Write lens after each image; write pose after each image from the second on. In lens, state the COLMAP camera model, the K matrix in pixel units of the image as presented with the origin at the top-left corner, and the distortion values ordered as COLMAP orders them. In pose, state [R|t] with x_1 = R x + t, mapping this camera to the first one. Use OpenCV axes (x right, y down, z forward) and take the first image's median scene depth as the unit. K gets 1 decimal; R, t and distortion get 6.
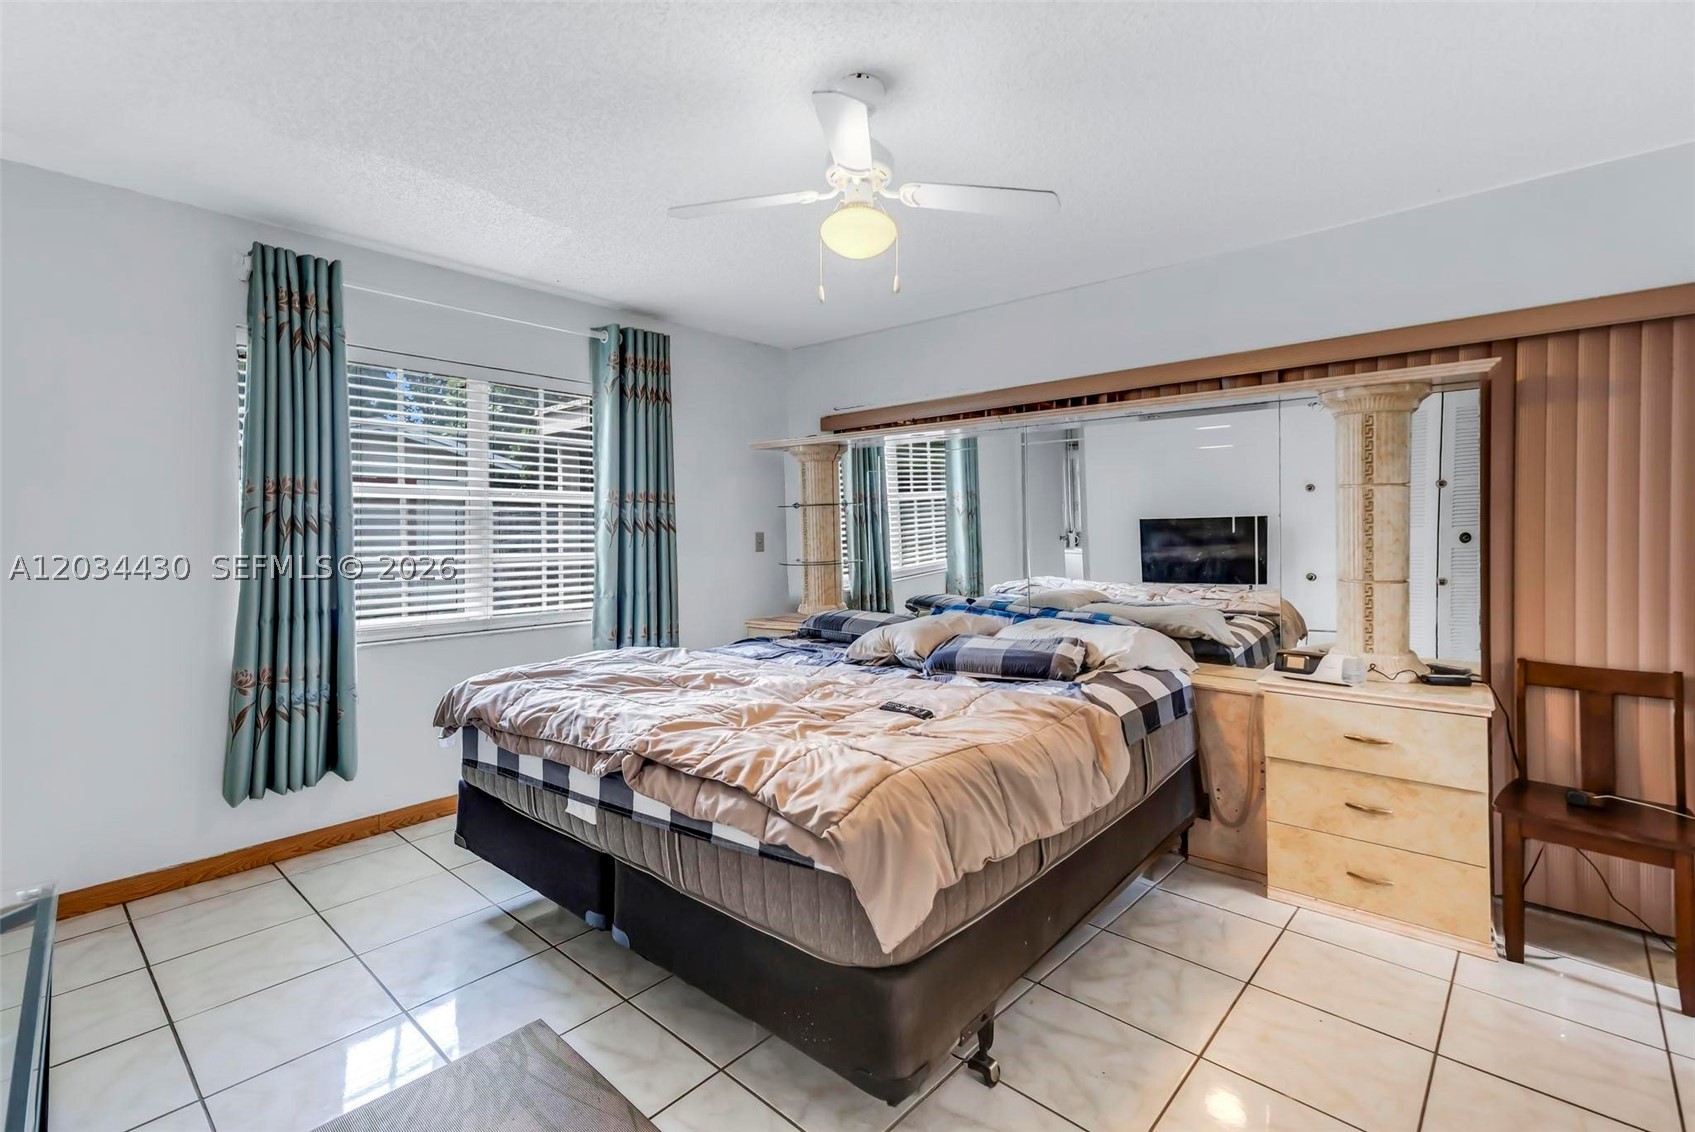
lens RADIAL K [[766.3, 0, 845.3], [0, 766.3, 535.8], [0, 0, 1]] dist [0.022403, 0.000098]
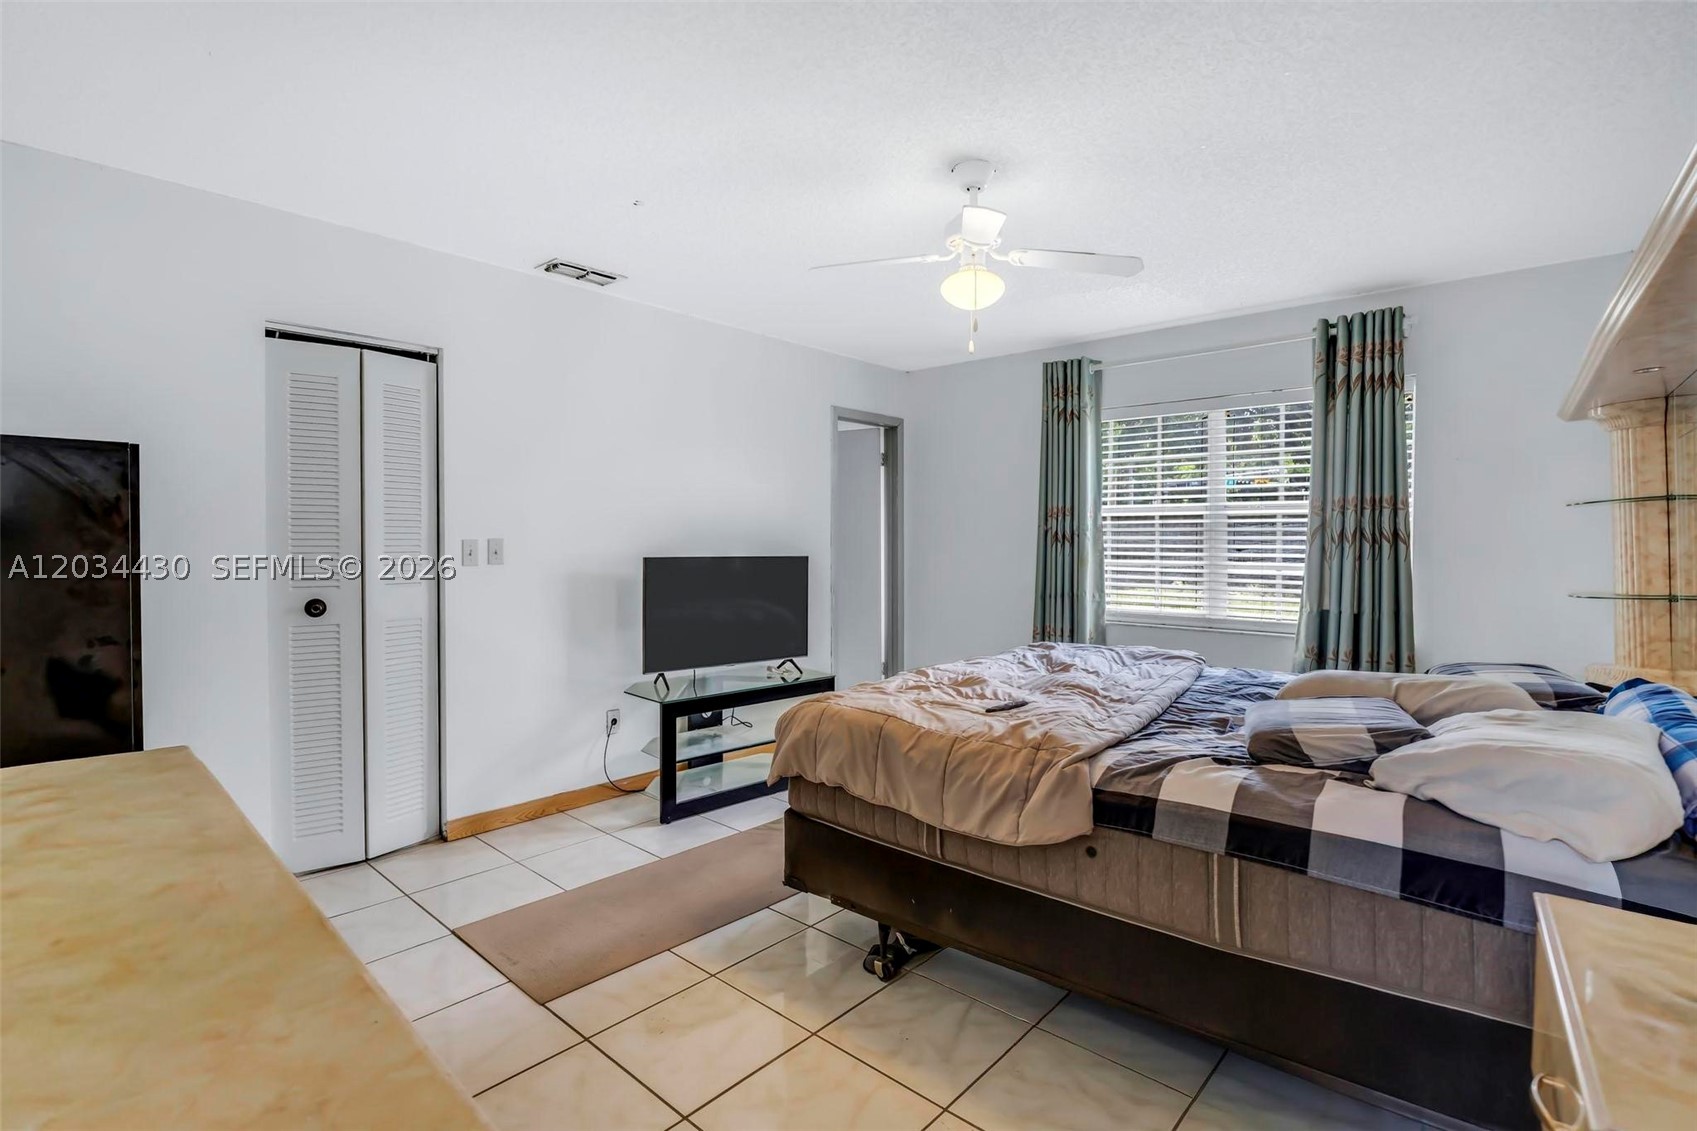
lens RADIAL K [[806.0, 0, 848.5], [0, 806.0, 565.5], [0, 0, 1]] dist [0.000032, -0.000049]
pose [[0.007227, 0.034143, -0.999391, 0.715281], [-0.010794, 0.999361, 0.034064, -0.004679], [0.999916, 0.010542, 0.007591, 0.448805]]
